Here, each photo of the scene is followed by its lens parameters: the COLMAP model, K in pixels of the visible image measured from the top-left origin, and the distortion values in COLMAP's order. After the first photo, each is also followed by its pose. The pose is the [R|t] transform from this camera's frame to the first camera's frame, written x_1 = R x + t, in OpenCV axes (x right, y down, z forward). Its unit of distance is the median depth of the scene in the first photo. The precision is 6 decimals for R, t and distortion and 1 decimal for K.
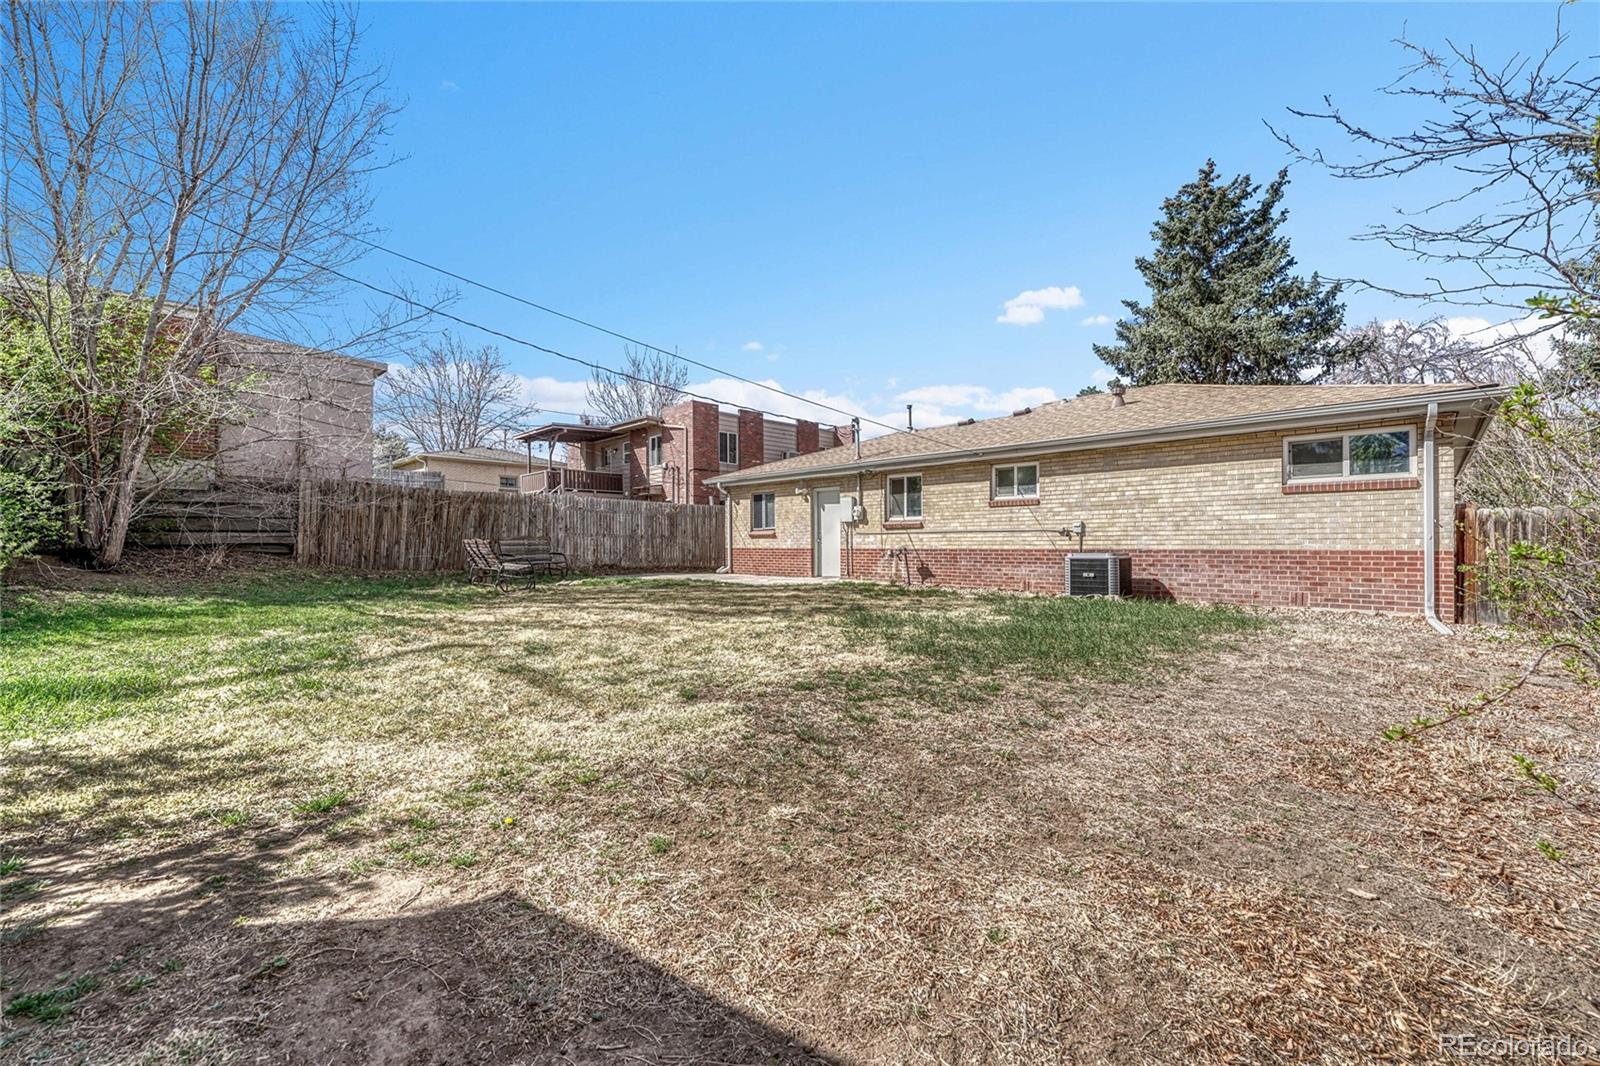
lens RADIAL K [[647.4, 0, 800.0], [0, 647.4, 533.0], [0, 0, 1]] dist [0.001782, 0.000234]
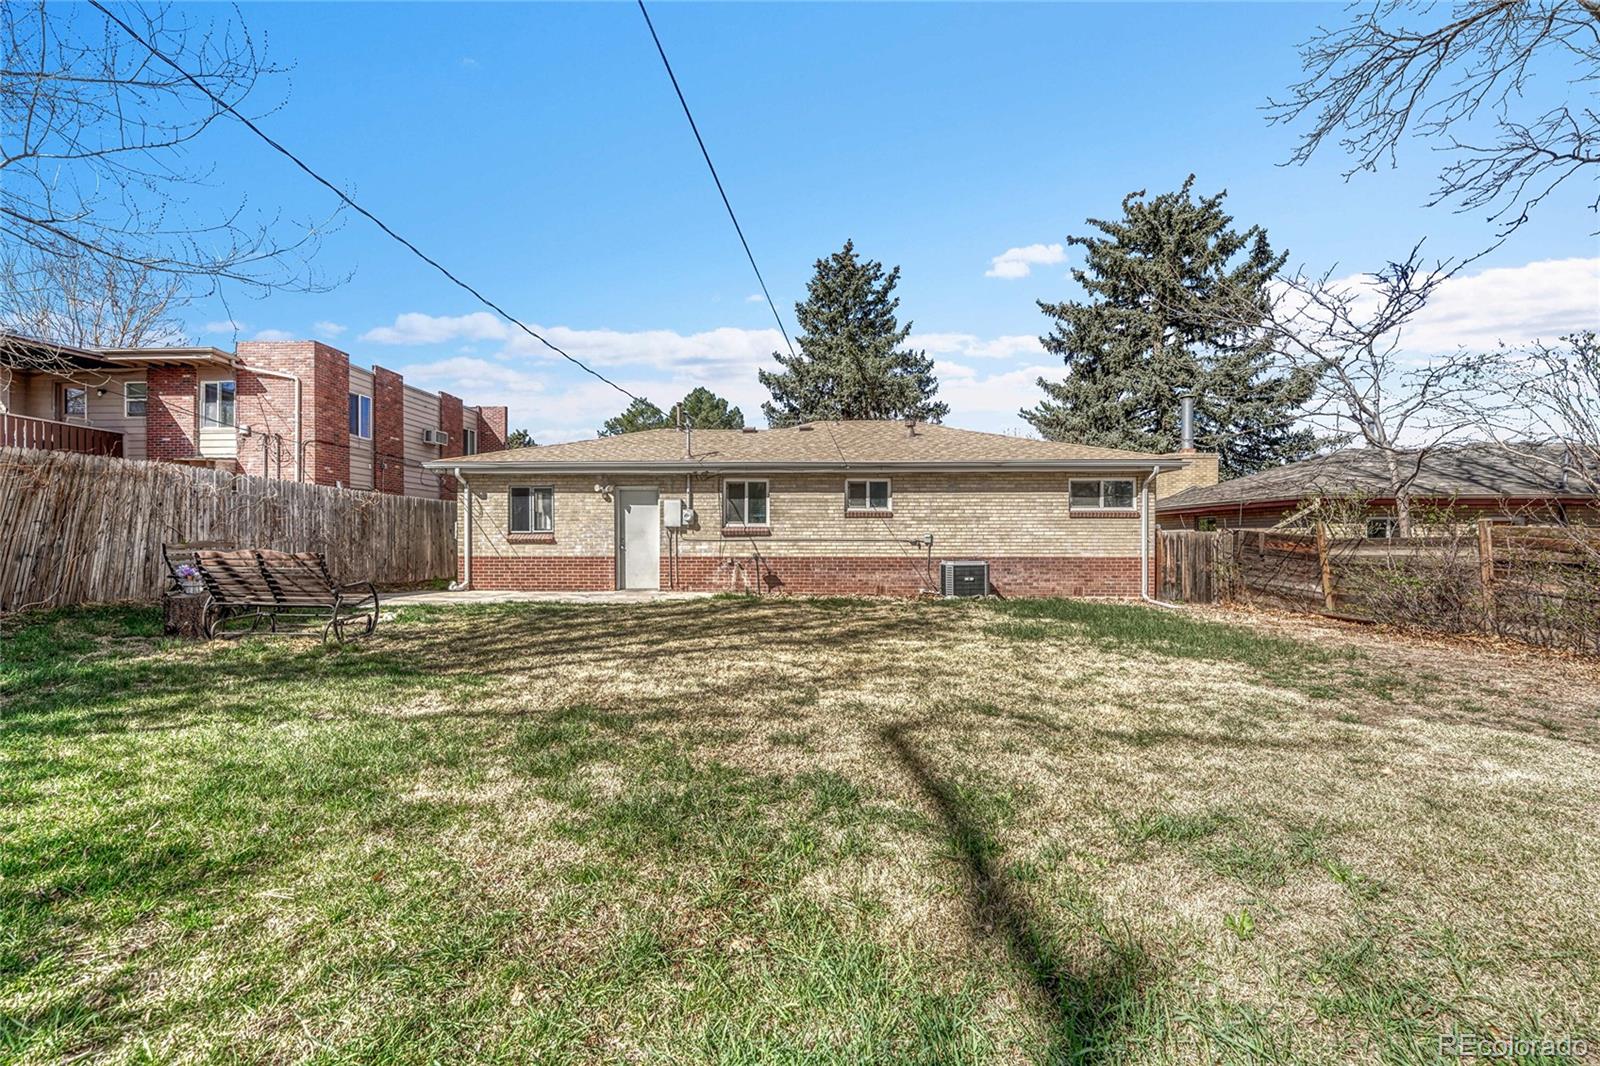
lens RADIAL K [[641.0, 0, 796.3], [0, 641.0, 542.6], [0, 0, 1]] dist [-0.003180, 0.000043]
pose [[0.728049, 0.004734, 0.685509, -0.415883], [-0.014382, 0.999862, 0.008369, -0.005630], [-0.685374, -0.015952, 0.728016, 0.246791]]
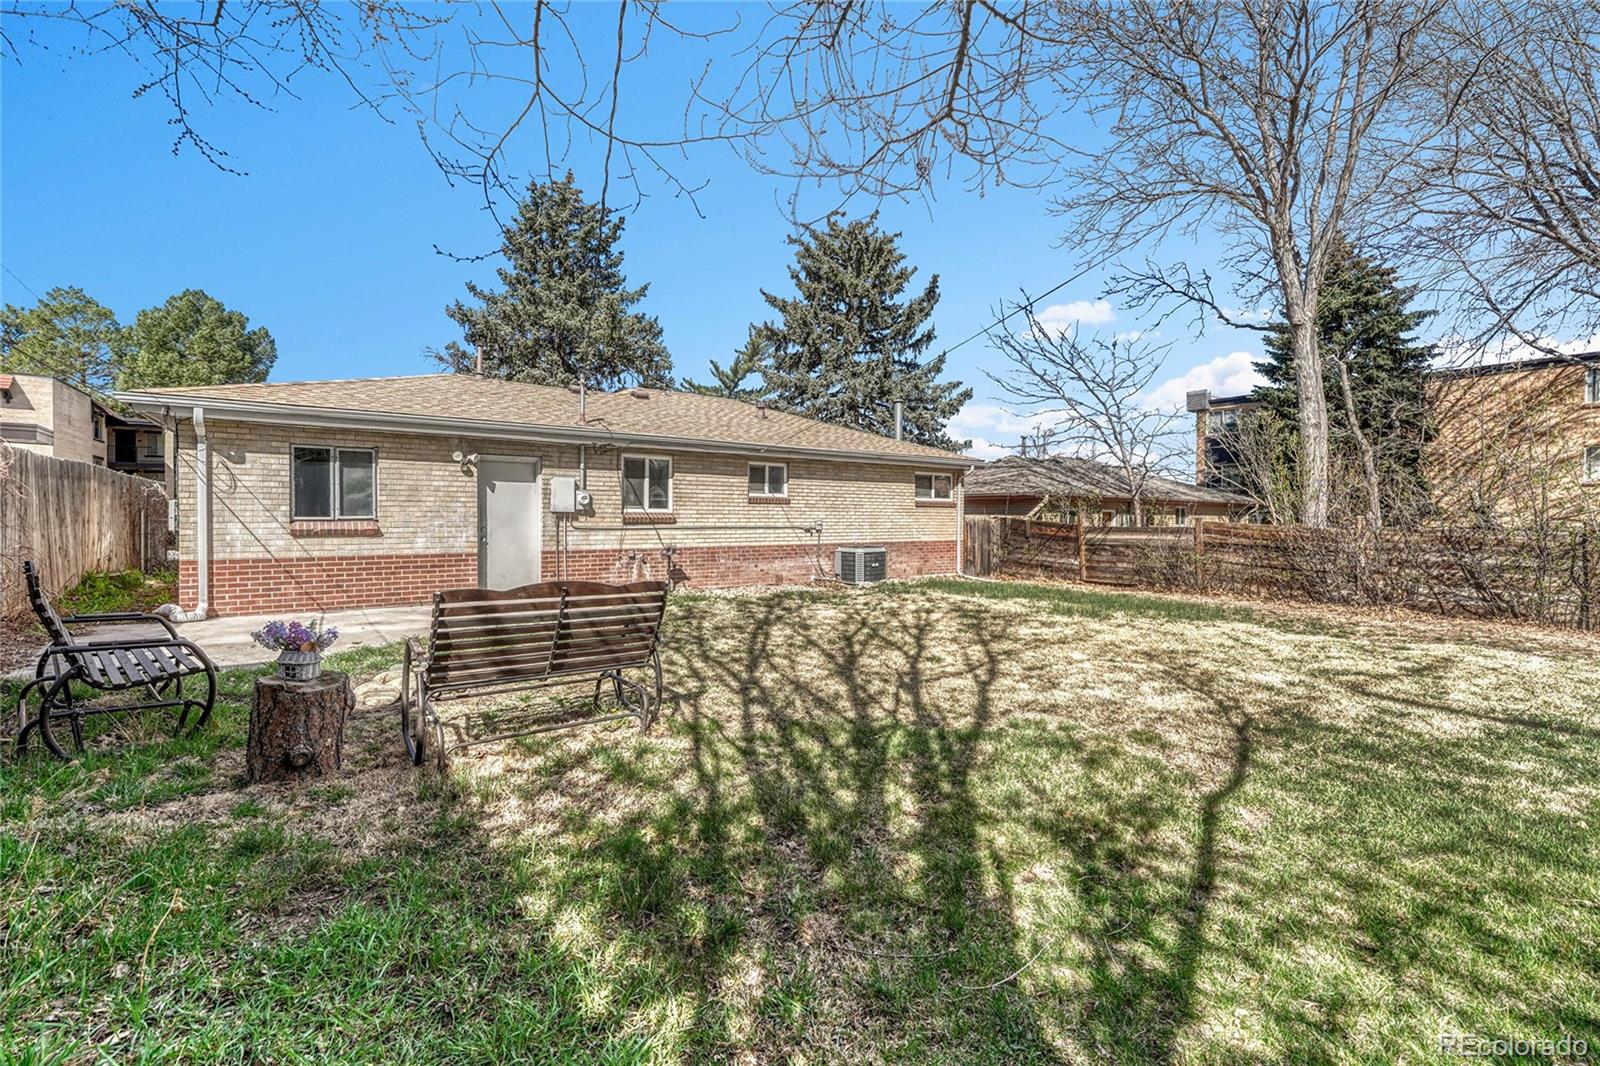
lens RADIAL K [[674.5, 0, 804.5], [0, 674.5, 526.5], [0, 0, 1]] dist [0.000300, 0.000039]
pose [[0.147649, -0.009837, 0.988991, -0.611537], [-0.020569, 0.999704, 0.013014, -0.016951], [-0.988826, -0.022264, 0.147403, 0.652746]]
